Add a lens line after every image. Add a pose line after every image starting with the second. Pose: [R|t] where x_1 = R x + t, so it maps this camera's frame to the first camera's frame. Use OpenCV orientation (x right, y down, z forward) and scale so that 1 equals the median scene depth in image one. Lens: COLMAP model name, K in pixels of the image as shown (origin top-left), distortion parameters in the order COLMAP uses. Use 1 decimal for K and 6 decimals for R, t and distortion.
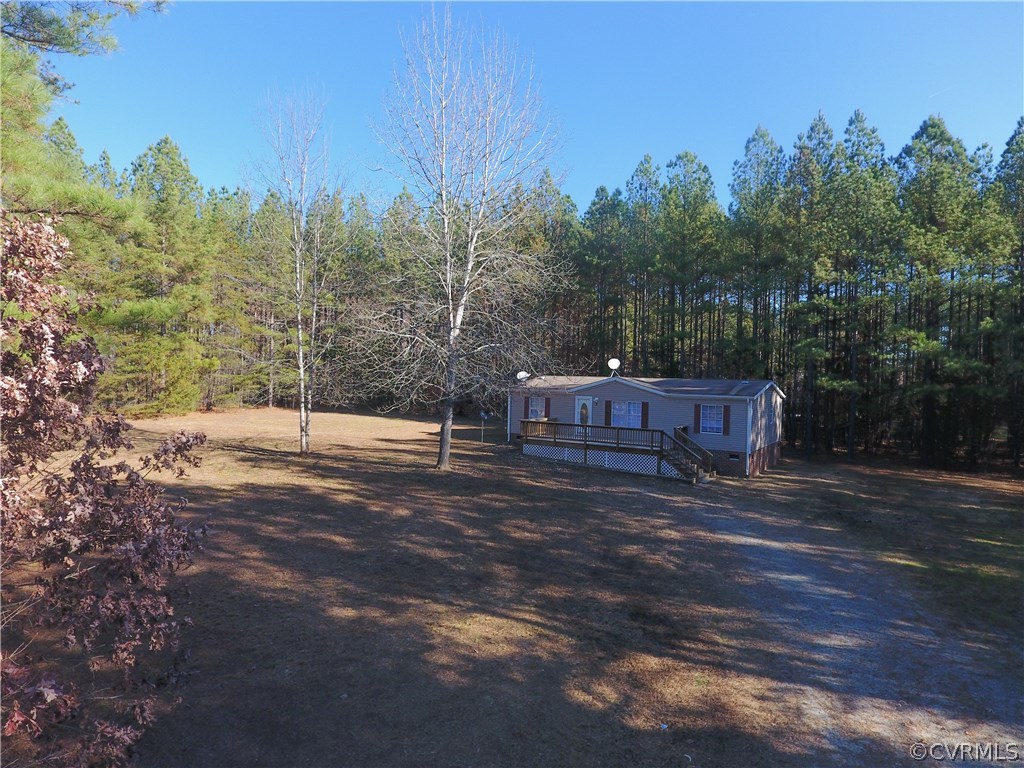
lens RADIAL K [[601.4, 0, 517.9], [0, 601.4, 383.3], [0, 0, 1]] dist [0.001068, -0.001298]
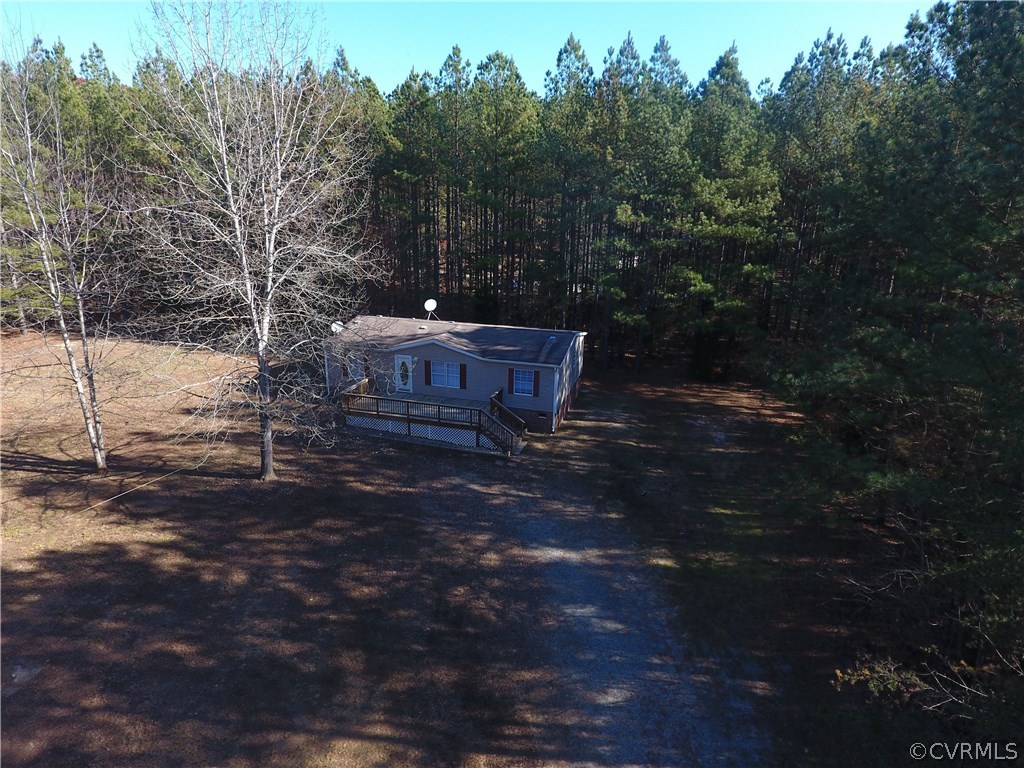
lens RADIAL K [[601.4, 0, 517.9], [0, 601.4, 383.3], [0, 0, 1]] dist [0.001068, -0.001298]
pose [[0.954019, -0.089498, 0.286073, -0.000091], [0.000420, 0.954783, 0.297302, -0.247455], [-0.299746, -0.283512, 0.910919, 0.007879]]
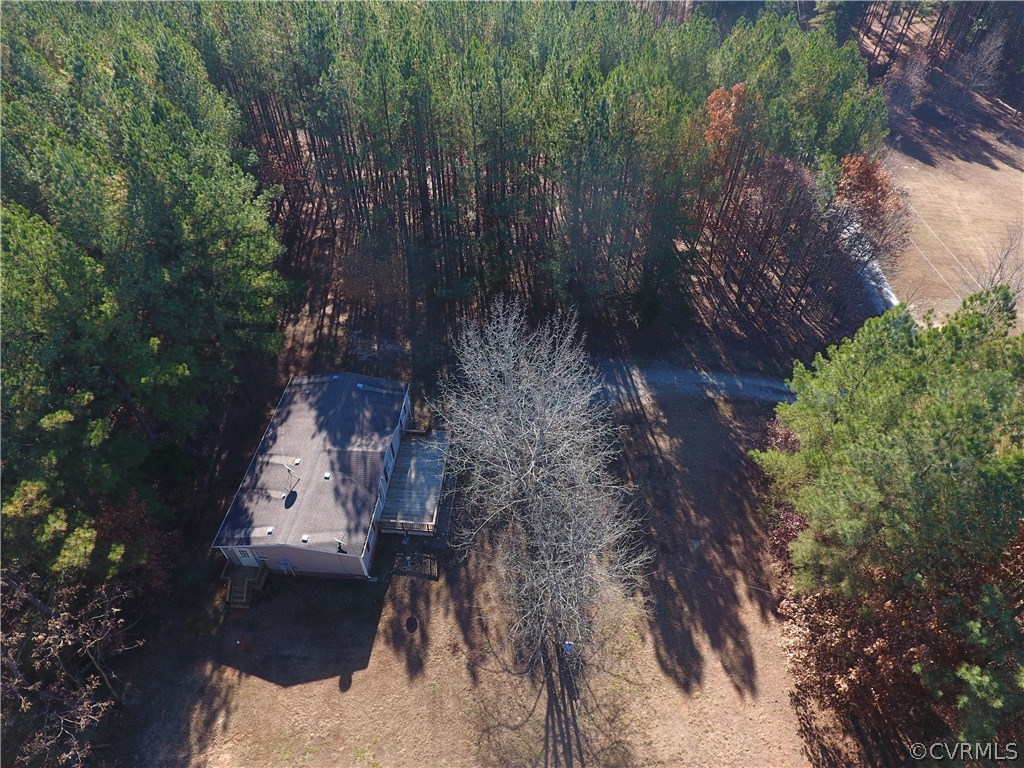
lens RADIAL K [[601.6, 0, 517.6], [0, 601.6, 383.3], [0, 0, 1]] dist [-0.000848, -0.000543]
pose [[-0.473726, -0.648766, 0.595555, -0.645490], [-0.029020, 0.687383, 0.725715, -1.039655], [-0.880194, 0.326507, -0.344458, 1.161501]]
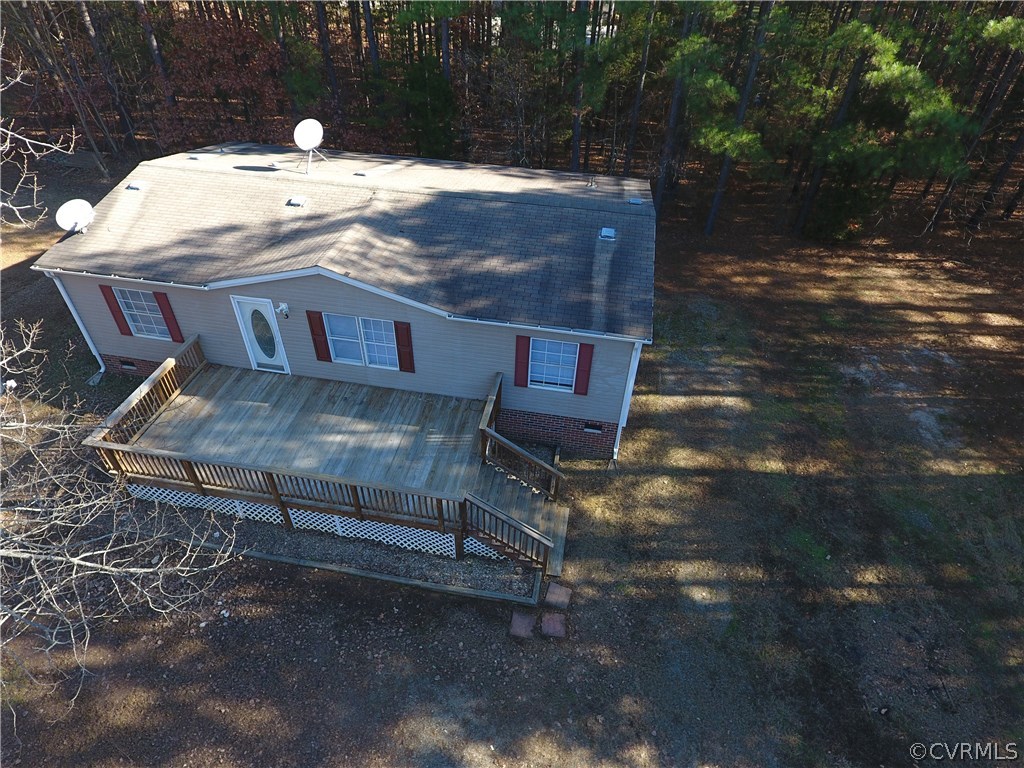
lens RADIAL K [[607.5, 0, 522.8], [0, 607.5, 380.3], [0, 0, 1]] dist [0.002090, -0.000790]
pose [[0.917372, -0.248029, 0.311304, 0.144915], [-0.011860, 0.764729, 0.644242, -0.215179], [-0.397854, -0.594702, 0.698600, 0.638456]]
